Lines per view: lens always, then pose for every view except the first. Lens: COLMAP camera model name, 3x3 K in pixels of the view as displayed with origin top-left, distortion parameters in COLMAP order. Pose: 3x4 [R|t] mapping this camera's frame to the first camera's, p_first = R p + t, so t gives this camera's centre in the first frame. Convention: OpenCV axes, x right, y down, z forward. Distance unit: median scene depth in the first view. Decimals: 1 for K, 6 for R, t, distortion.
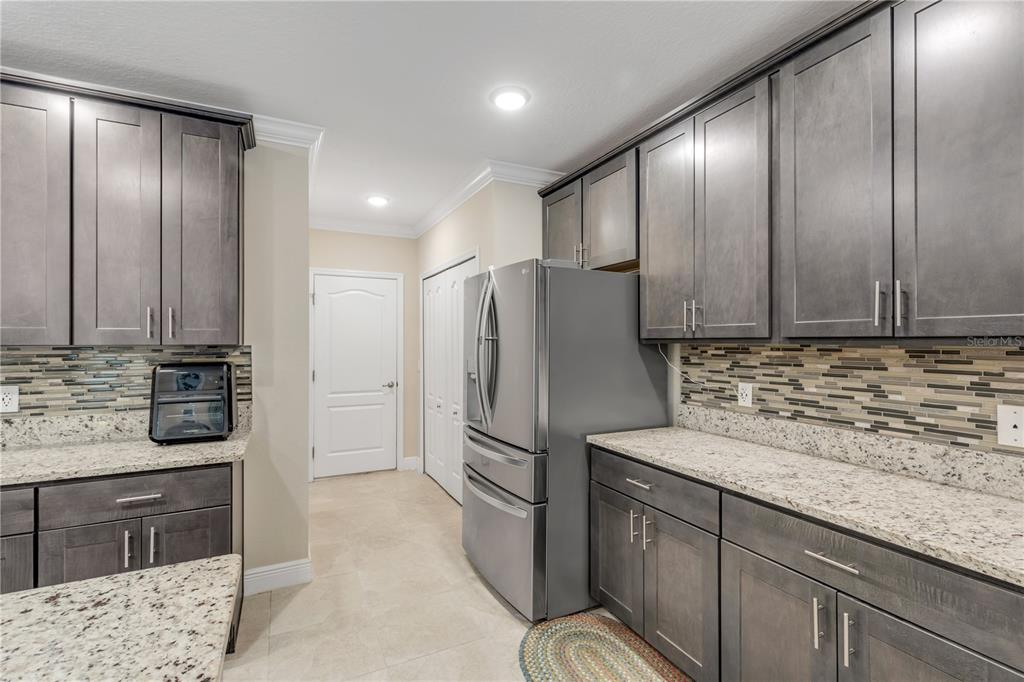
lens RADIAL K [[459.7, 0, 510.0], [0, 459.7, 338.1], [0, 0, 1]] dist [0.003153, -0.000123]
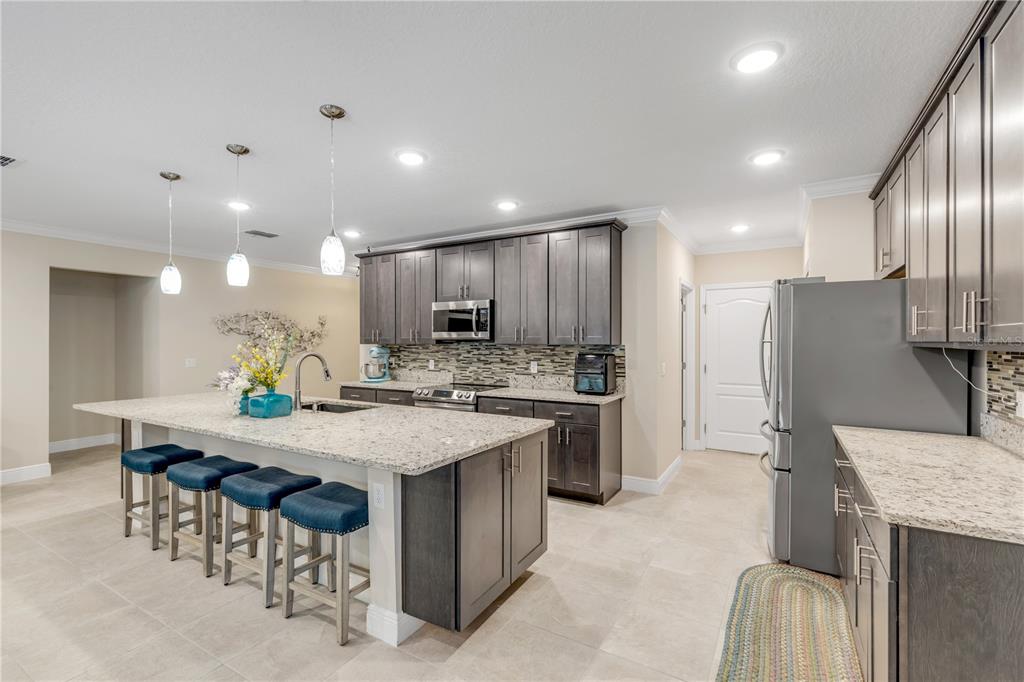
lens RADIAL K [[458.5, 0, 511.0], [0, 458.5, 340.5], [0, 0, 1]] dist [0.004810, -0.000689]
pose [[0.546505, 0.000746, -0.837455, 0.761422], [0.005022, 0.999979, 0.004168, -0.012061], [0.837441, -0.006483, 0.546490, -0.347401]]
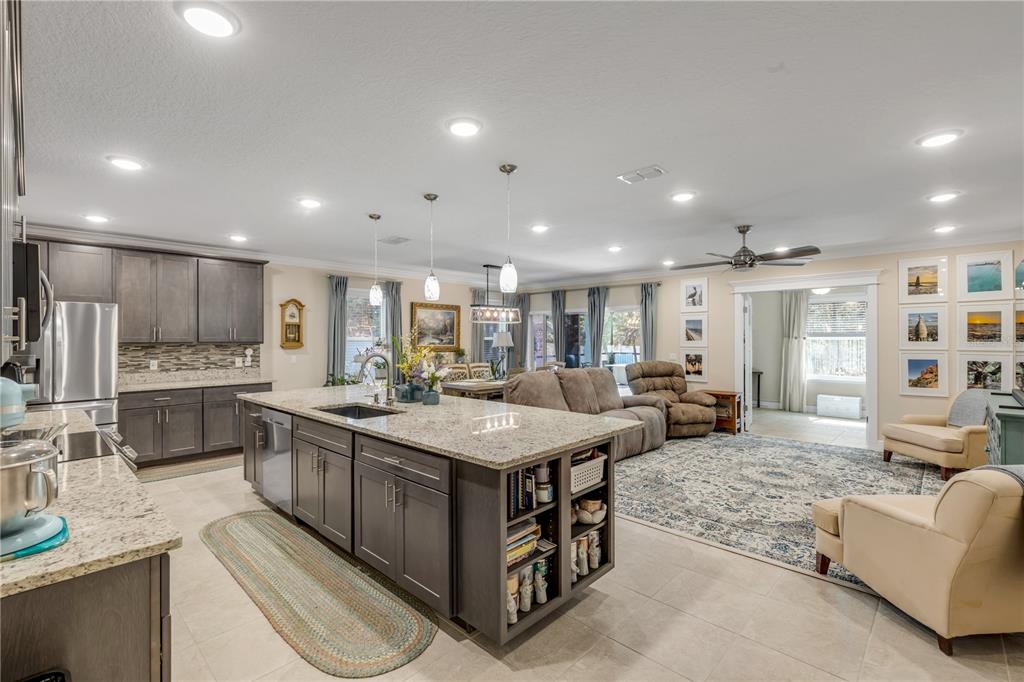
lens RADIAL K [[459.7, 0, 510.0], [0, 459.7, 338.1], [0, 0, 1]] dist [0.003153, -0.000123]
pose [[-0.341293, 0.003590, 0.939950, -2.591983], [-0.002561, 0.999985, -0.004749, -0.015425], [-0.939953, -0.004028, -0.341279, 0.045934]]
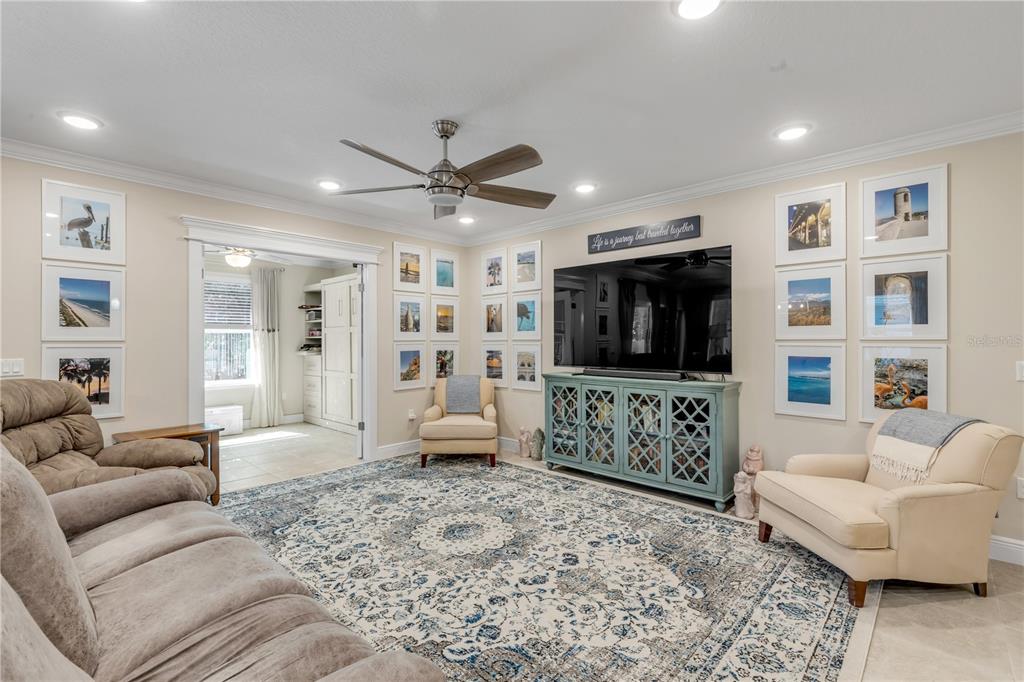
lens RADIAL K [[459.7, 0, 510.0], [0, 459.7, 338.1], [0, 0, 1]] dist [0.003153, -0.000123]
pose [[-0.935428, 0.001241, -0.353514, -0.549614], [0.003833, 0.999971, -0.006632, 0.037487], [0.353495, -0.007559, -0.935406, -0.526458]]
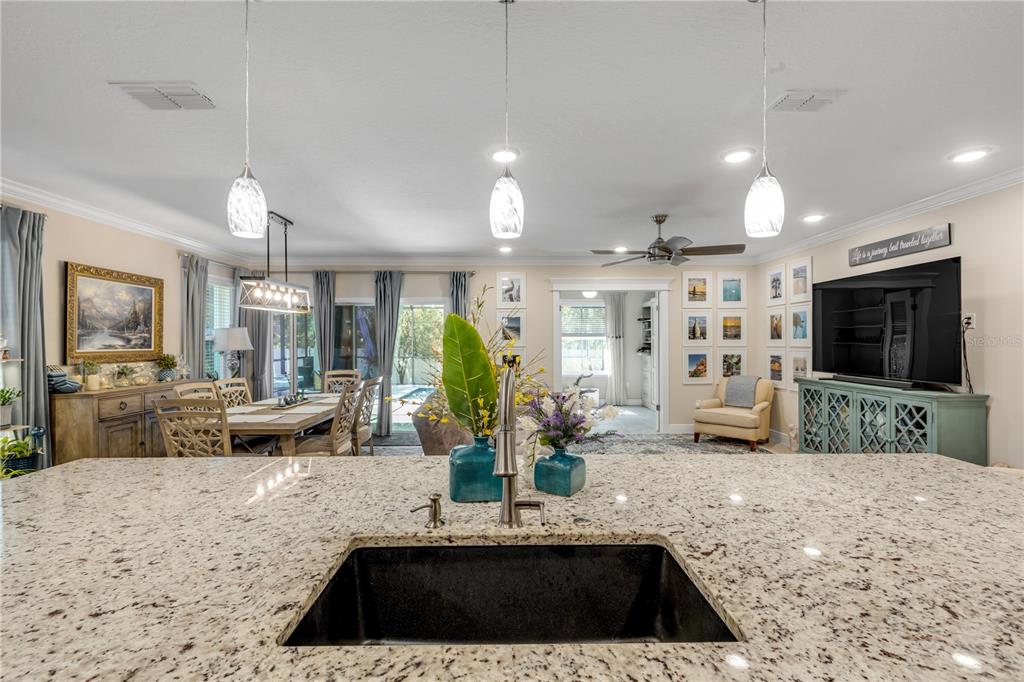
lens RADIAL K [[458.5, 0, 511.0], [0, 458.5, 340.5], [0, 0, 1]] dist [0.004810, -0.000689]
pose [[-0.900704, 0.003814, 0.434416, -1.146195], [0.002619, 0.999991, -0.003350, -0.000921], [-0.434425, -0.001879, -0.900706, 0.394272]]
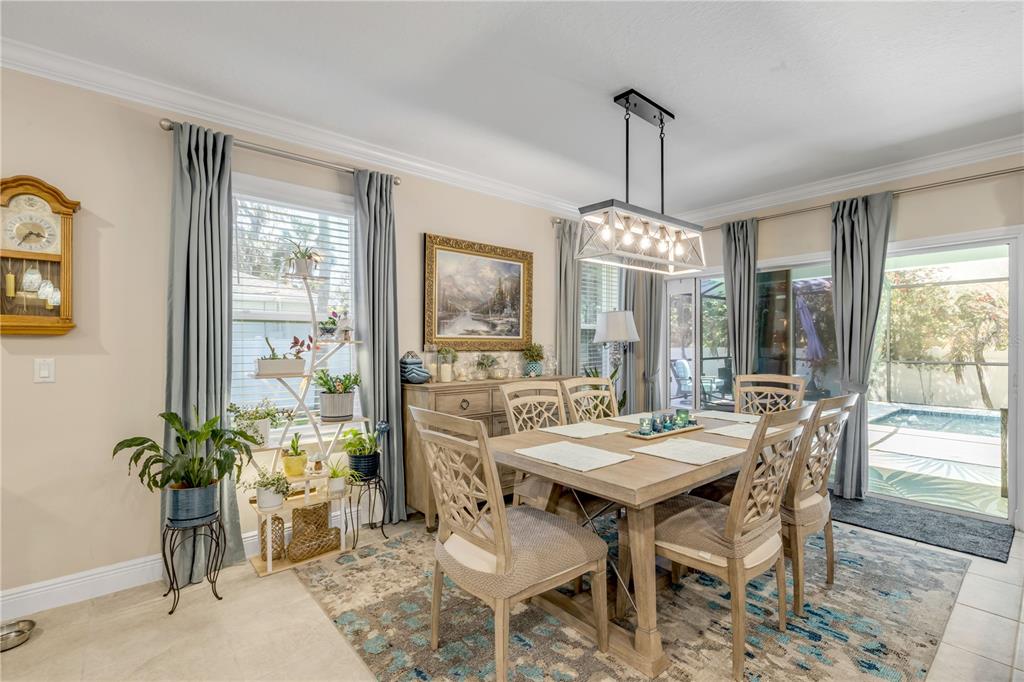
lens RADIAL K [[461.0, 0, 509.1], [0, 461.0, 344.8], [0, 0, 1]] dist [0.004539, -0.000011]
pose [[-0.239629, 0.000007, 0.970865, -0.380597], [-0.002307, 0.999997, -0.000577, 0.063205], [-0.970862, -0.002378, -0.239628, -0.391464]]
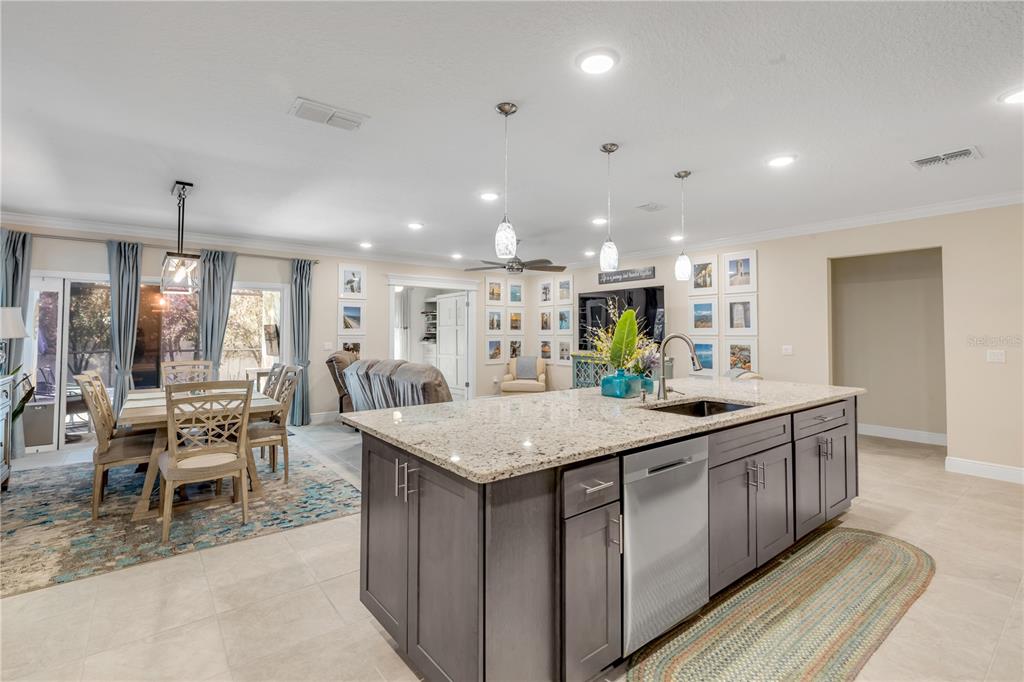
lens RADIAL K [[466.7, 0, 511.2], [0, 466.7, 317.1], [0, 0, 1]] dist [0.003024, -0.000098]
pose [[-0.979033, -0.006191, -0.203609, -0.209042], [0.001546, 0.999283, -0.037817, 0.031566], [0.203697, -0.037339, -0.978322, 1.114276]]
